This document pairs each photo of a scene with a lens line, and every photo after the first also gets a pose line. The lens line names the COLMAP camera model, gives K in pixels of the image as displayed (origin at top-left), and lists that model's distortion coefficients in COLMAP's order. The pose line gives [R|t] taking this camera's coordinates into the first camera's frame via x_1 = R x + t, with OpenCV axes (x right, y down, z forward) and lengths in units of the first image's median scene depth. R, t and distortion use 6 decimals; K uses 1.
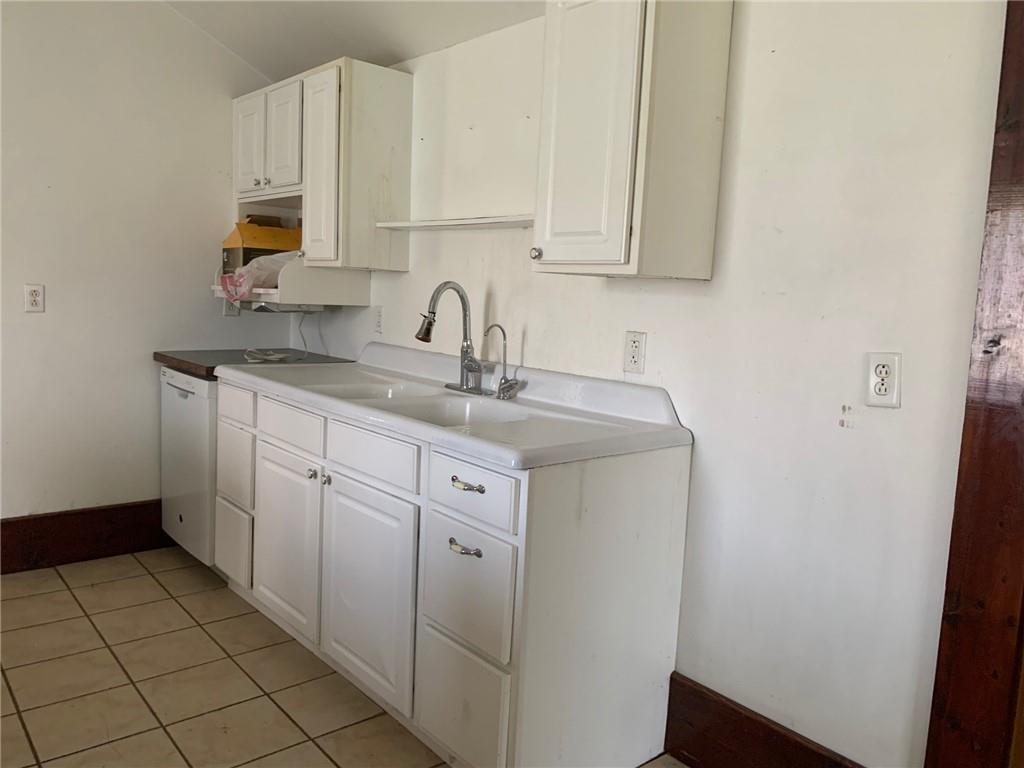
lens RADIAL K [[778.5, 0, 509.0], [0, 778.5, 377.7], [0, 0, 1]] dist [0.057041, -0.022595]
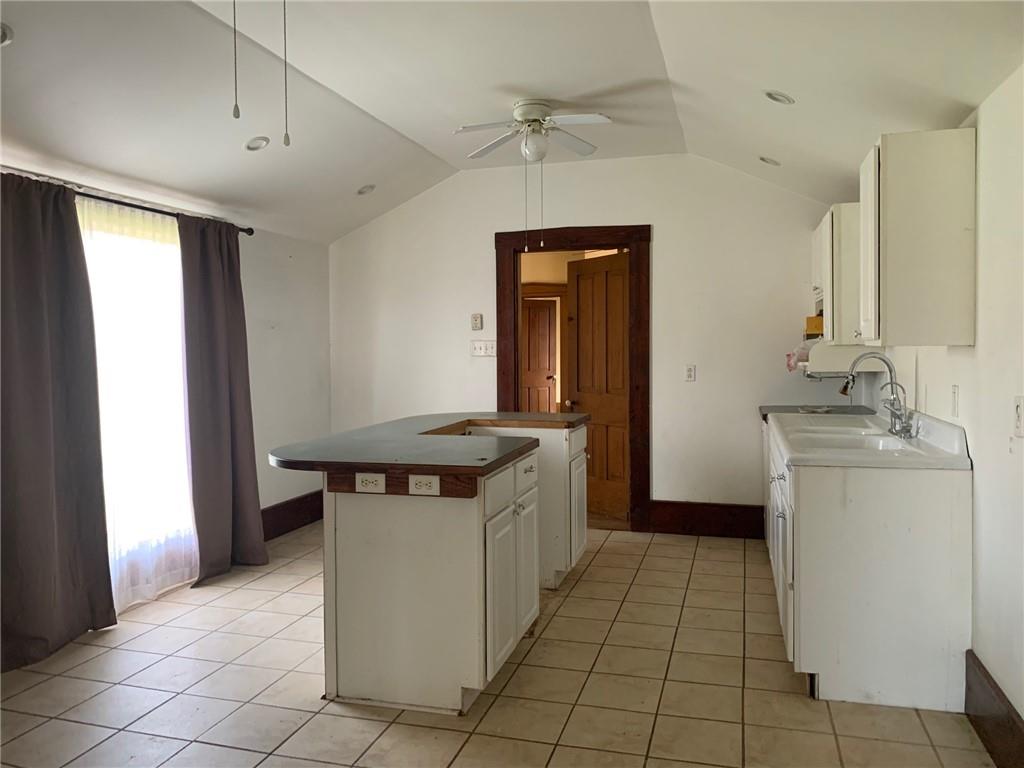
lens RADIAL K [[778.5, 0, 512.6], [0, 778.5, 383.2], [0, 0, 1]] dist [0.057041, -0.022595]
pose [[0.554906, -0.016349, -0.831752, 0.613824], [-0.053734, 0.997015, -0.055446, 0.036894], [0.830176, 0.075461, 0.552371, -0.256413]]
